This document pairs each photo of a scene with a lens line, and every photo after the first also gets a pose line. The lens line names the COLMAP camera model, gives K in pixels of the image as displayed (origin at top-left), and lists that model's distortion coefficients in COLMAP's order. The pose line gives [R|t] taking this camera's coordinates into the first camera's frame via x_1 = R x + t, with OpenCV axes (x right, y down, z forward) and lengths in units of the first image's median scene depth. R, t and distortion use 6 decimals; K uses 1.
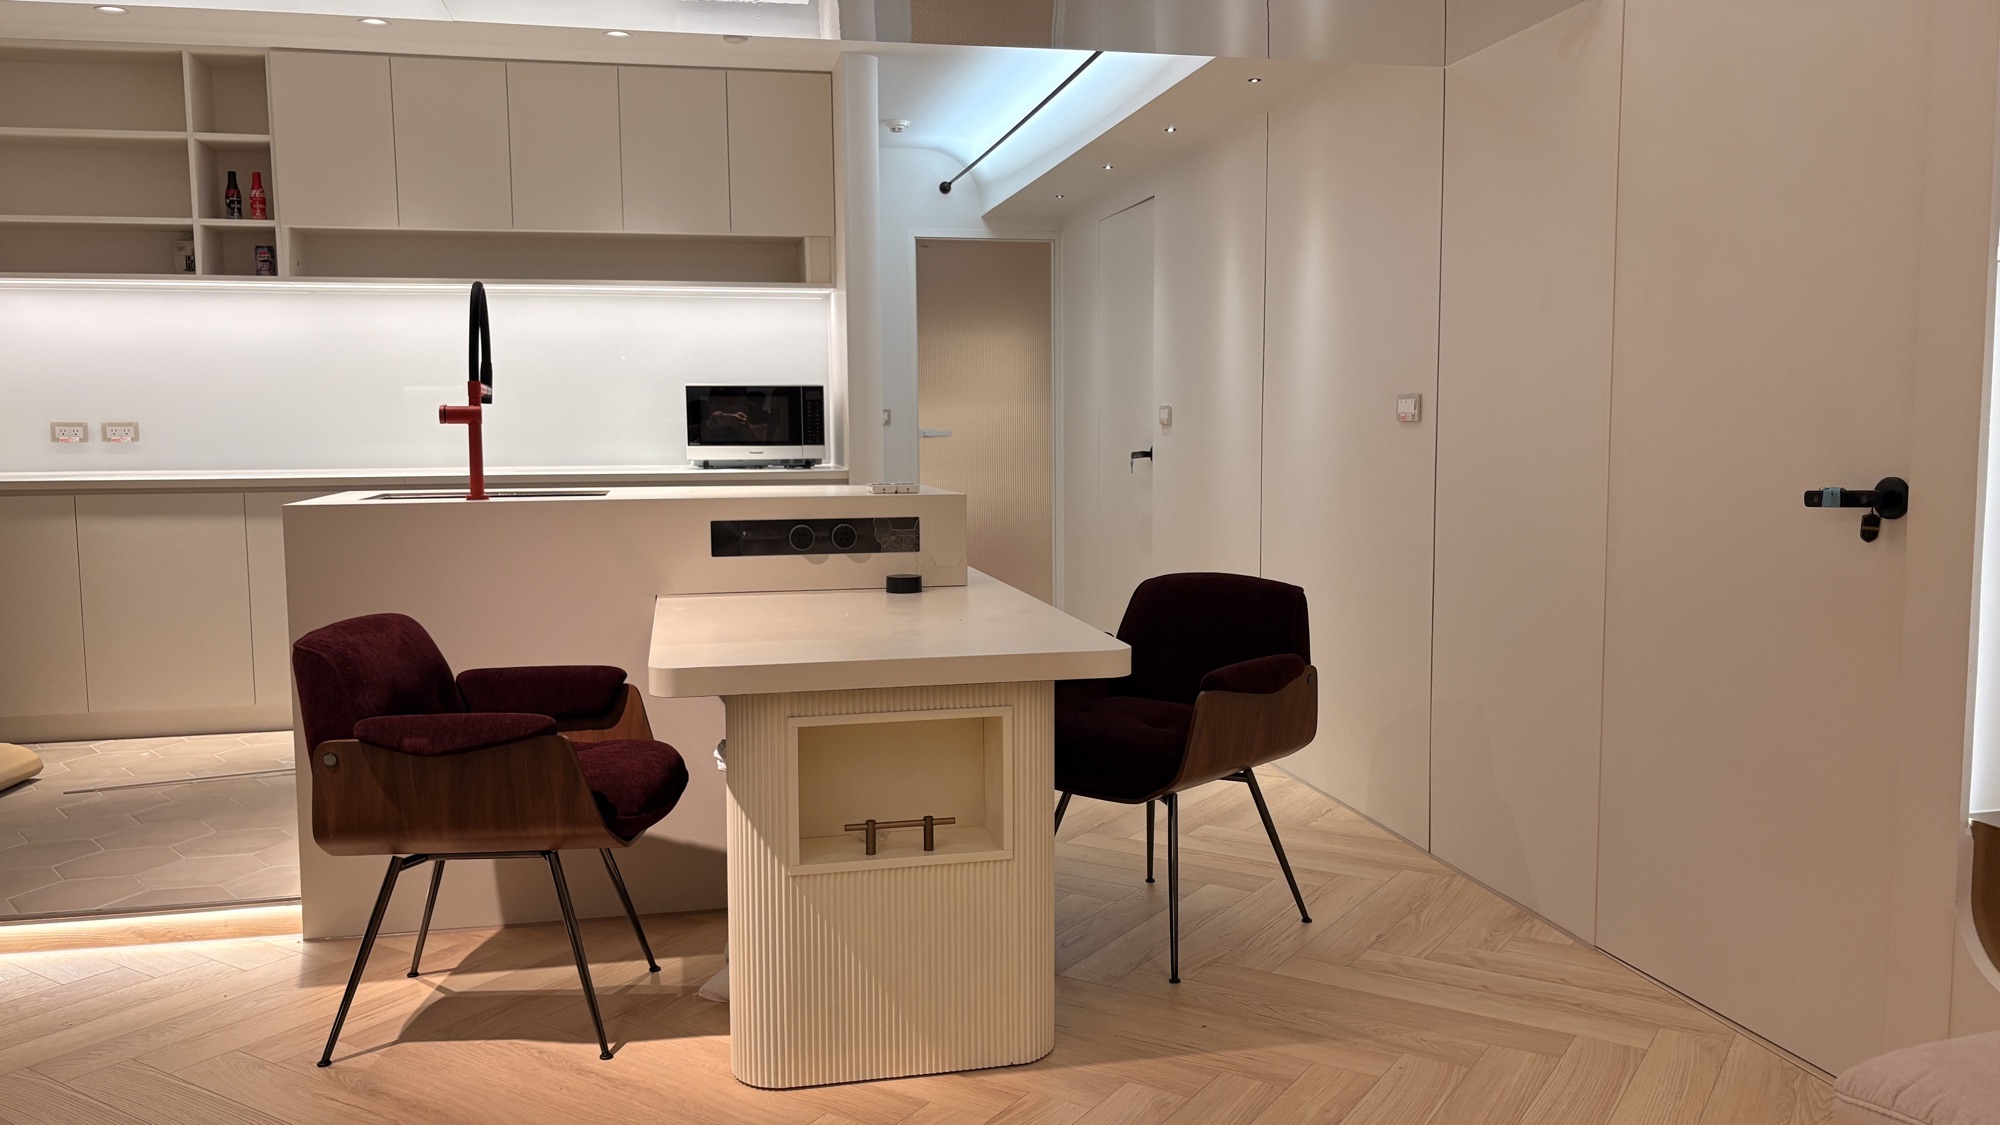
lens RADIAL K [[1523.9, 0, 1007.9], [0, 1523.9, 569.8], [0, 0, 1]] dist [0.021122, -0.007213]
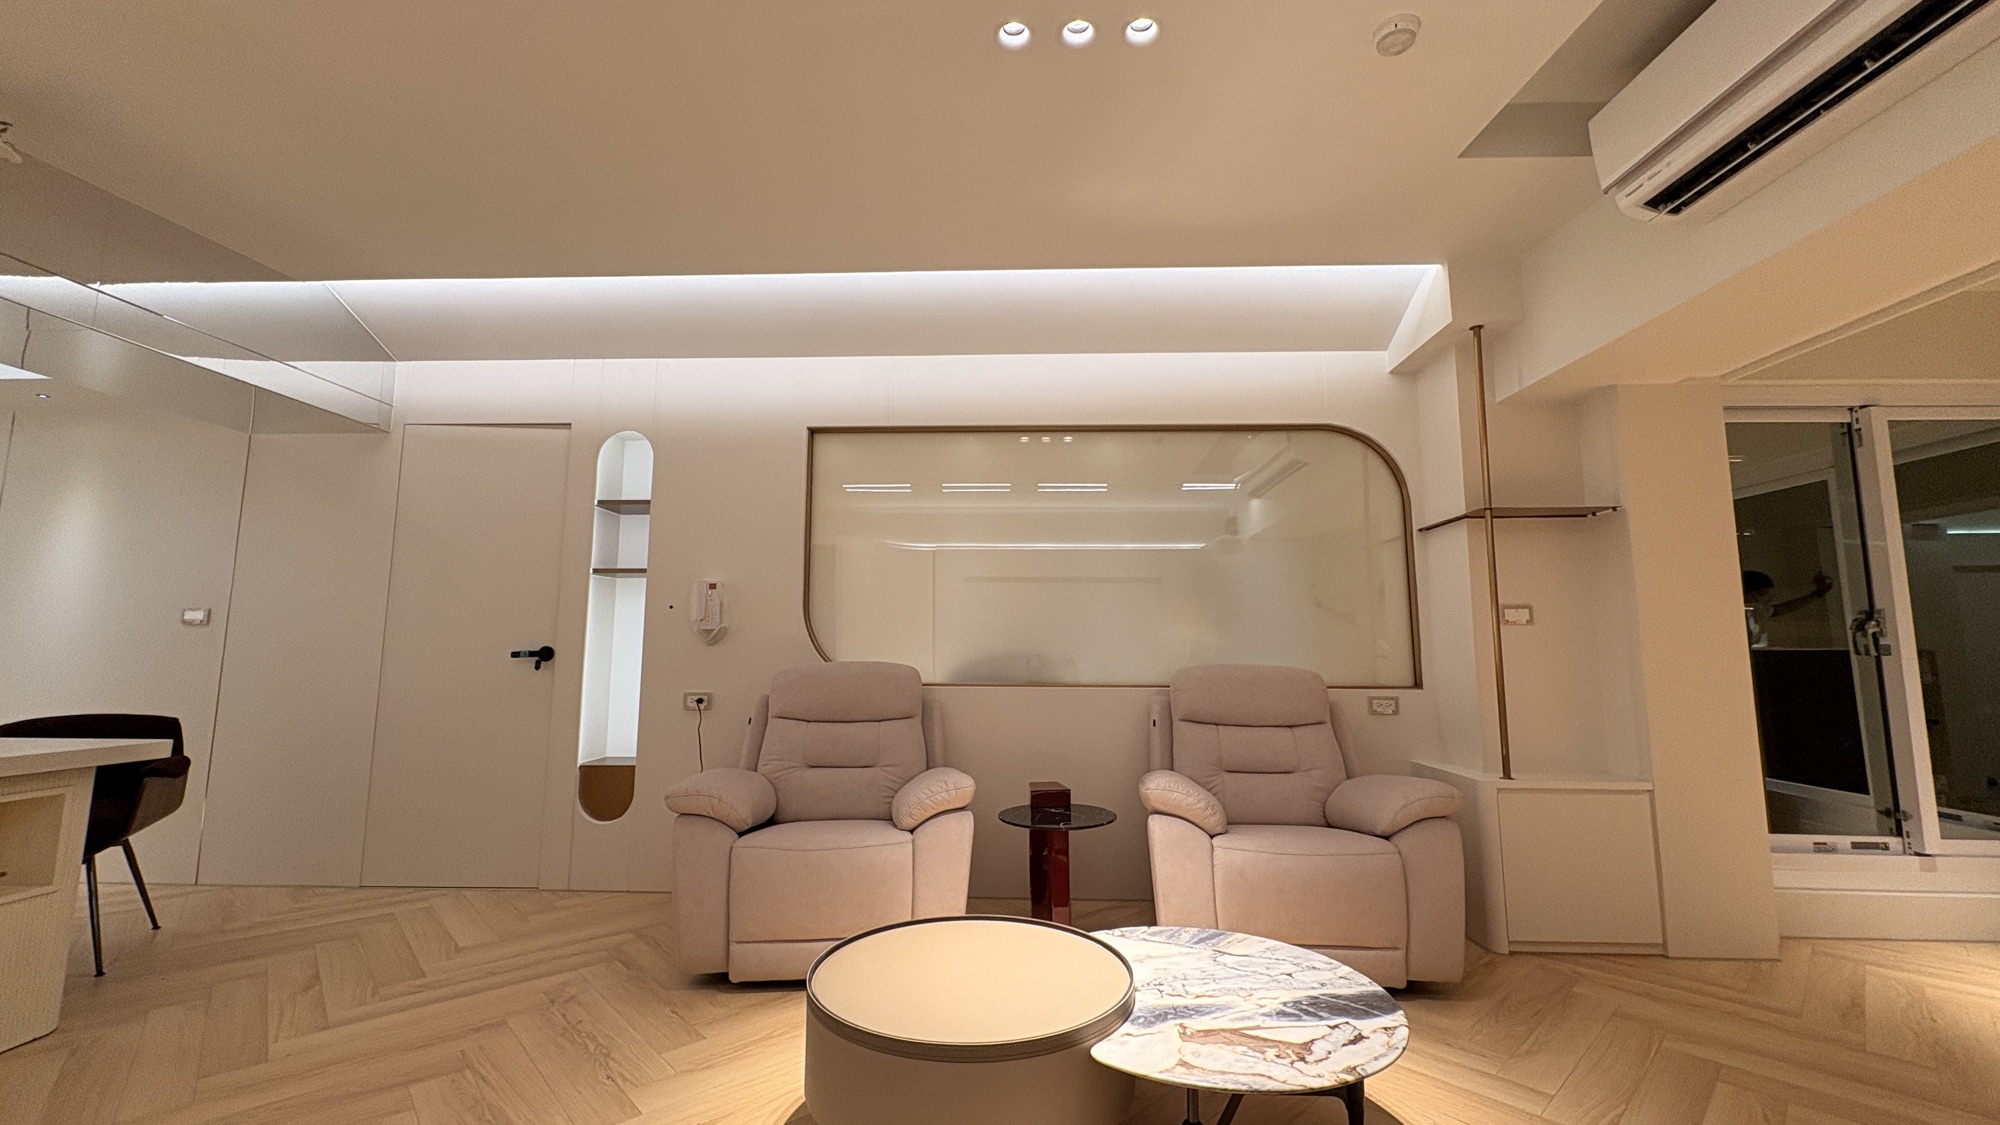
lens RADIAL K [[802.5, 0, 992.3], [0, 802.5, 554.0], [0, 0, 1]] dist [0.002804, 0.000686]
pose [[0.250987, 0.132784, 0.958840, -0.287372], [0.088796, 0.983212, -0.159403, 0.035899], [-0.963909, 0.125149, 0.234983, -0.061529]]
